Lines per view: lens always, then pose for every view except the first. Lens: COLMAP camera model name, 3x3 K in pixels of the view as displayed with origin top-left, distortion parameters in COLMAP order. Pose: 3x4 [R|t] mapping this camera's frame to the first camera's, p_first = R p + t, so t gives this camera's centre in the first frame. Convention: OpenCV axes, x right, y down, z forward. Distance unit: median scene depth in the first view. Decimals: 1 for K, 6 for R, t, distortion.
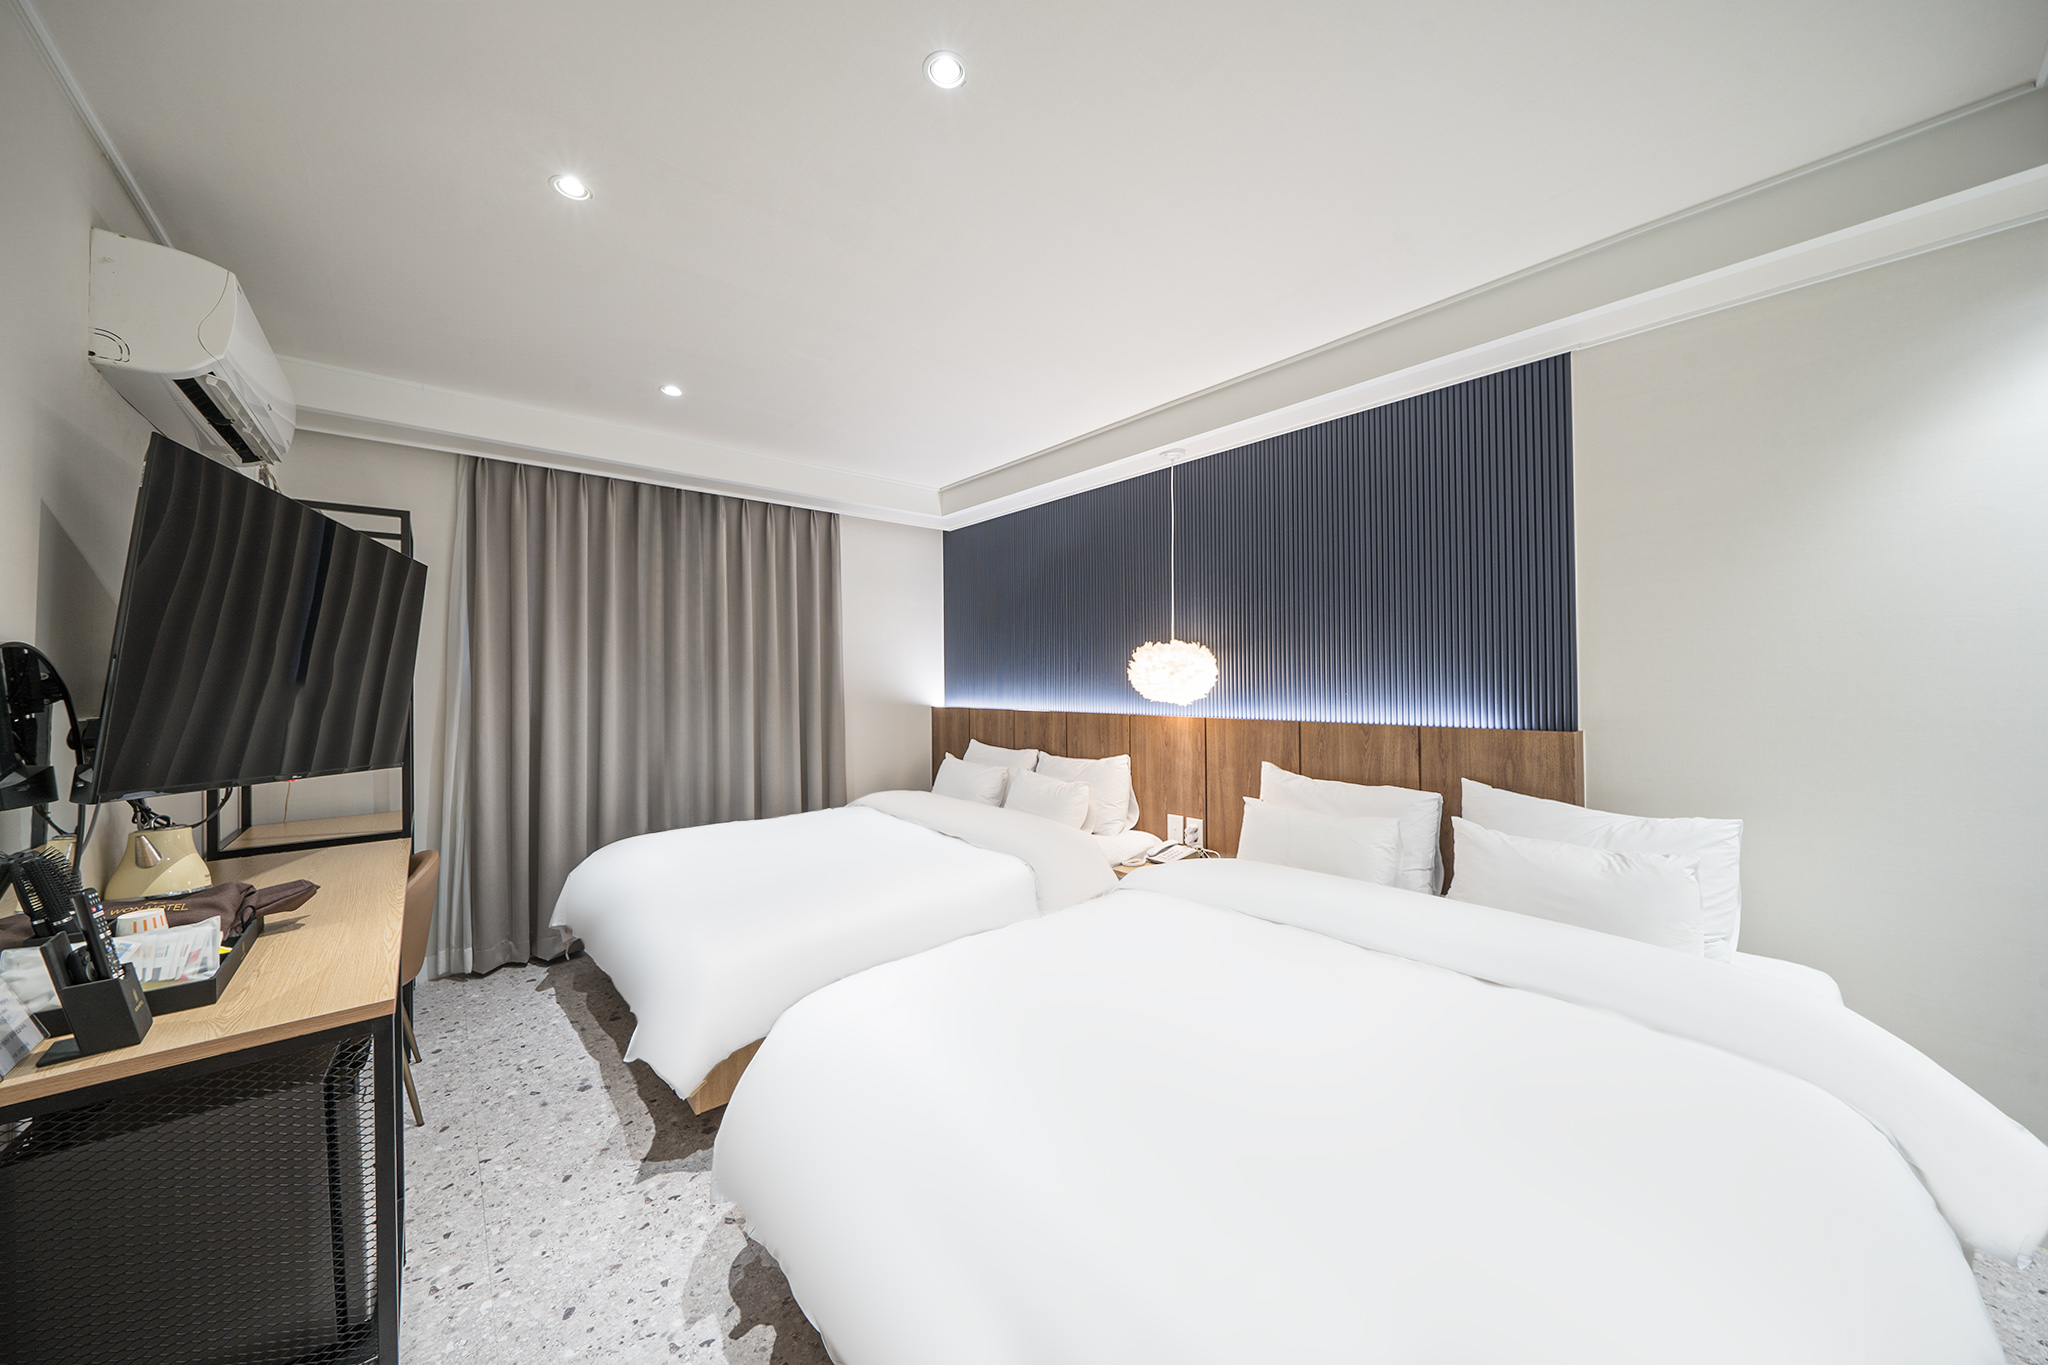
lens RADIAL K [[695.1, 0, 1024.0], [0, 695.1, 682.5], [0, 0, 1]] dist [0.000416, -0.000019]
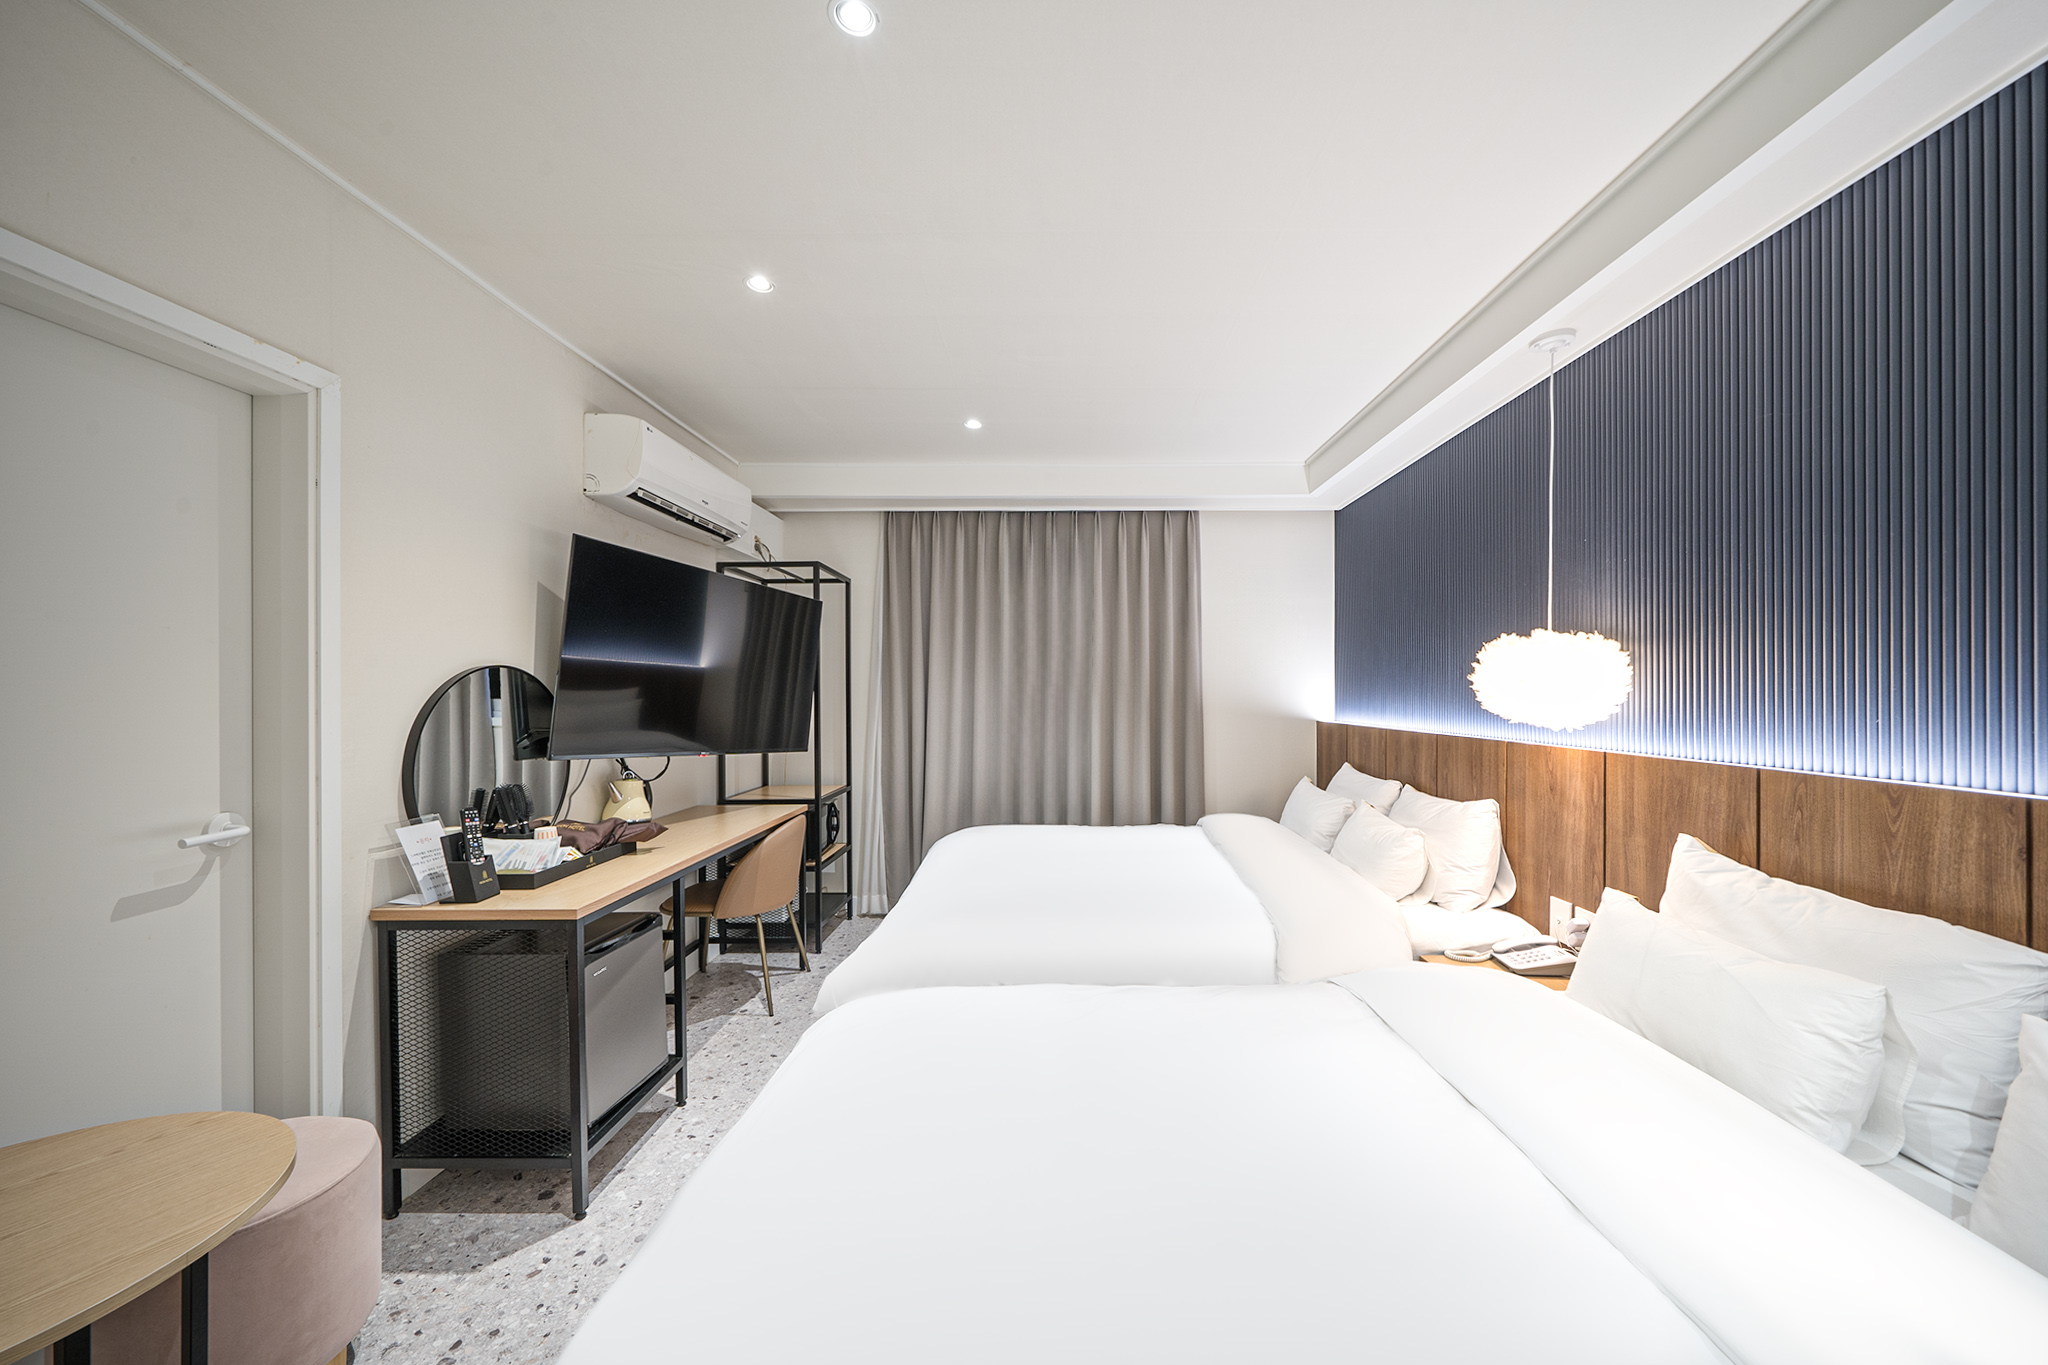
lens RADIAL K [[724.7, 0, 1064.8], [0, 724.7, 697.0], [0, 0, 1]] dist [-0.000725, -0.000116]
pose [[0.766007, 0.012253, -0.642715, 0.302583], [-0.007504, 0.999921, 0.010120, -0.001749], [0.642788, -0.002929, 0.766038, 0.188965]]
